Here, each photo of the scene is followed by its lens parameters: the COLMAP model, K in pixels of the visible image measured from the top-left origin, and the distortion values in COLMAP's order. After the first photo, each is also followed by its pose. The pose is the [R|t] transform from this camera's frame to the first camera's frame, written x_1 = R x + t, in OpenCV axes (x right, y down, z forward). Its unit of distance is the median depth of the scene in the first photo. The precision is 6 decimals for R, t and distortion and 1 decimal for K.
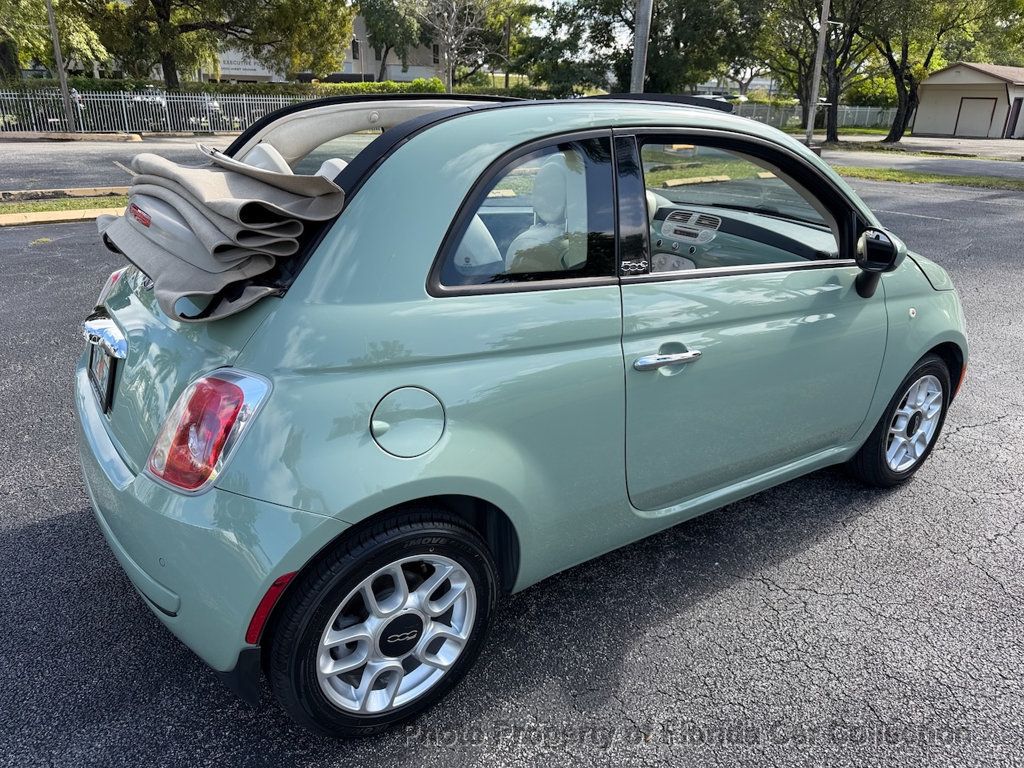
lens RADIAL K [[731.6, 0, 512.0], [0, 731.6, 384.0], [0, 0, 1]] dist [-0.003212, -0.005596]
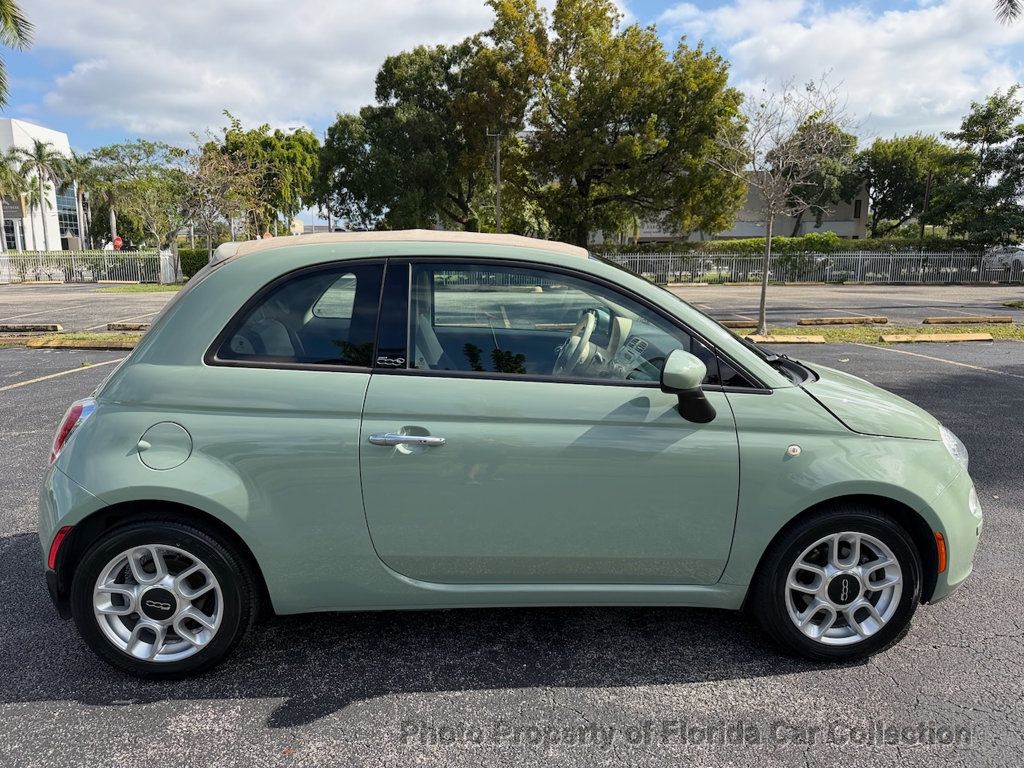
lens RADIAL K [[729.4, 0, 510.4], [0, 729.4, 393.0], [0, 0, 1]] dist [-0.002349, -0.006616]
pose [[0.845922, 0.074453, -0.528083, 0.759372], [-0.172041, 0.975365, -0.138074, 0.020394], [0.504794, 0.207652, 0.837892, 0.067251]]
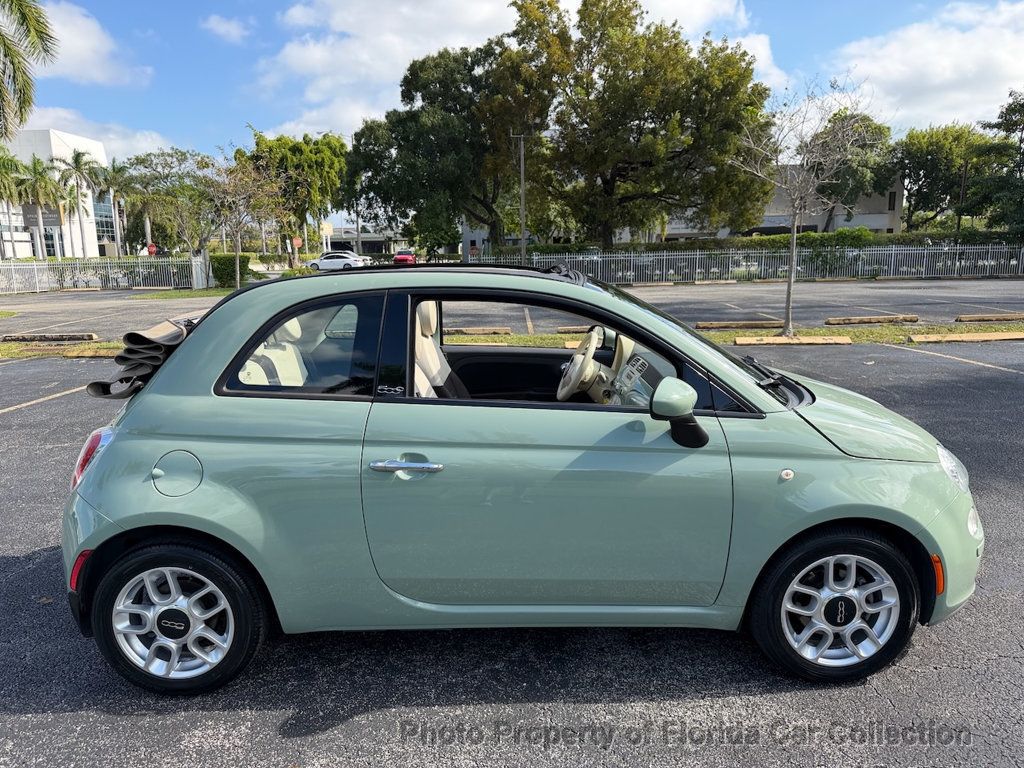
lens RADIAL K [[732.8, 0, 508.3], [0, 732.8, 388.8], [0, 0, 1]] dist [-0.005755, -0.002892]
pose [[0.822830, 0.064184, -0.564651, 0.810308], [-0.168287, 0.976556, -0.134228, -0.019532], [0.542798, 0.205471, 0.814341, 0.057460]]
